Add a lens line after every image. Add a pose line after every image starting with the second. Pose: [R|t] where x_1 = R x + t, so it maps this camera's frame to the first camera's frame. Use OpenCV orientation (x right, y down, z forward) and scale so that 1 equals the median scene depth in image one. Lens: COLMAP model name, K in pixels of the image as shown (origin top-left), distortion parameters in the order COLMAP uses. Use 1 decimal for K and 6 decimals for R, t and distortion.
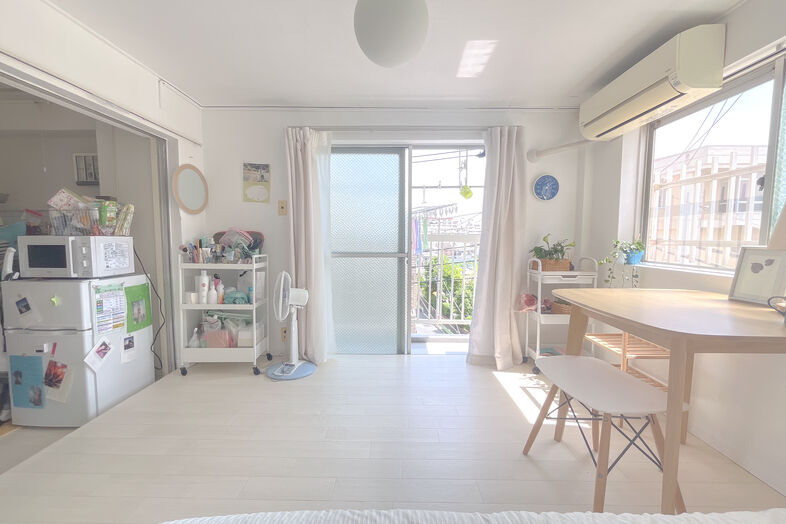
lens RADIAL K [[321.1, 0, 392.2], [0, 321.1, 263.2], [0, 0, 1]] dist [-0.001644, 0.000049]
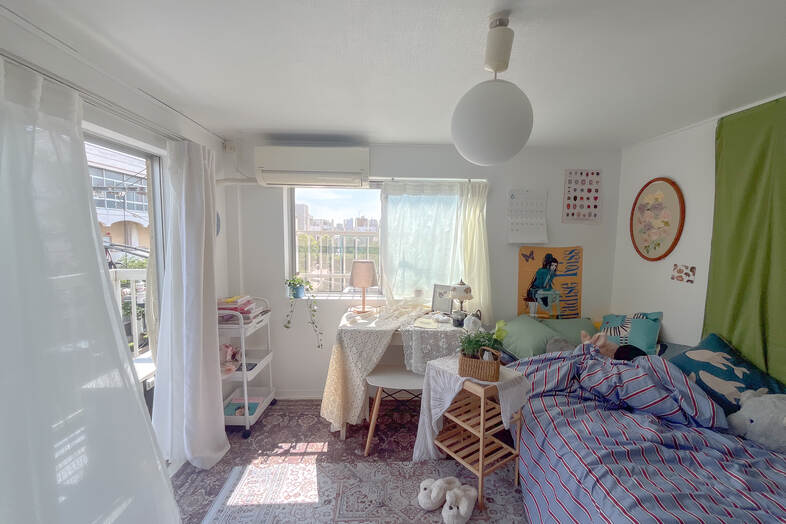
lens RADIAL K [[333.4, 0, 393.0], [0, 333.4, 262.0], [0, 0, 1]] dist [-0.001617, -0.000138]
pose [[-0.052938, -0.098718, 0.993706, -0.495945], [0.064576, 0.992680, 0.102057, -0.227538], [-0.996508, 0.069573, -0.046176, 0.669317]]
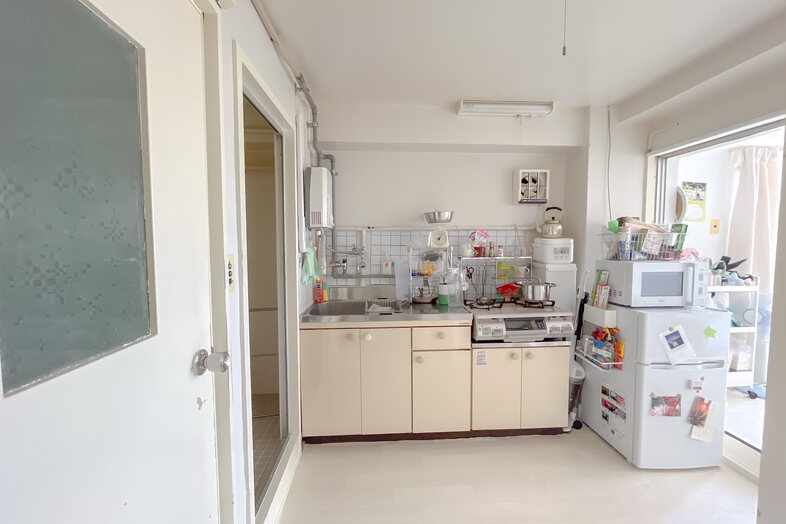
lens RADIAL K [[321.1, 0, 392.2], [0, 321.1, 263.2], [0, 0, 1]] dist [-0.001644, 0.000049]
pose [[0.997017, -0.012741, 0.076128, -1.674047], [0.013960, 0.999782, -0.015509, -0.069361], [-0.075914, 0.016526, 0.996977, 0.110525]]
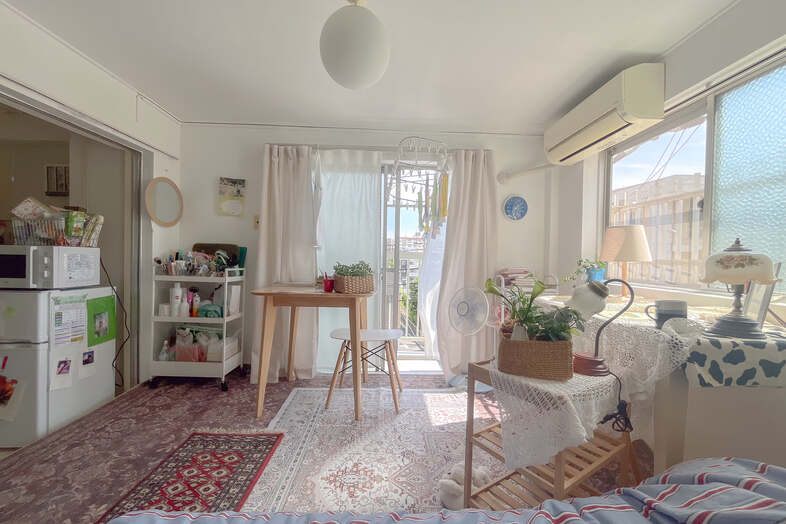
lens RADIAL K [[321.1, 0, 392.2], [0, 321.1, 263.2], [0, 0, 1]] dist [-0.001644, 0.000049]
pose [[0.998959, 0.013748, 0.043486, 0.041789], [-0.011096, 0.998098, -0.060640, 0.013630], [-0.044237, 0.060094, 0.997212, -0.015113]]
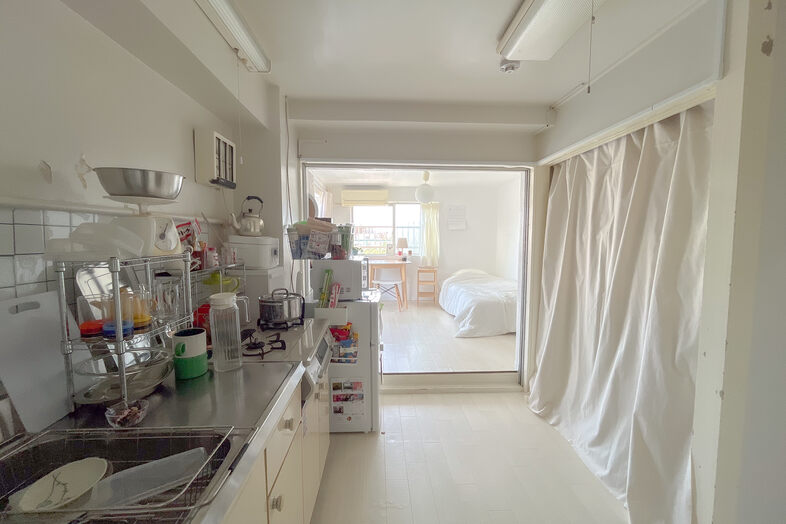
lens RADIAL K [[321.1, 0, 392.2], [0, 321.1, 263.2], [0, 0, 1]] dist [-0.001644, 0.000049]
pose [[-0.061512, -0.081160, 0.994801, -1.913781], [0.077582, 0.993284, 0.085833, -0.135680], [-0.995087, 0.082458, -0.054802, 0.824464]]
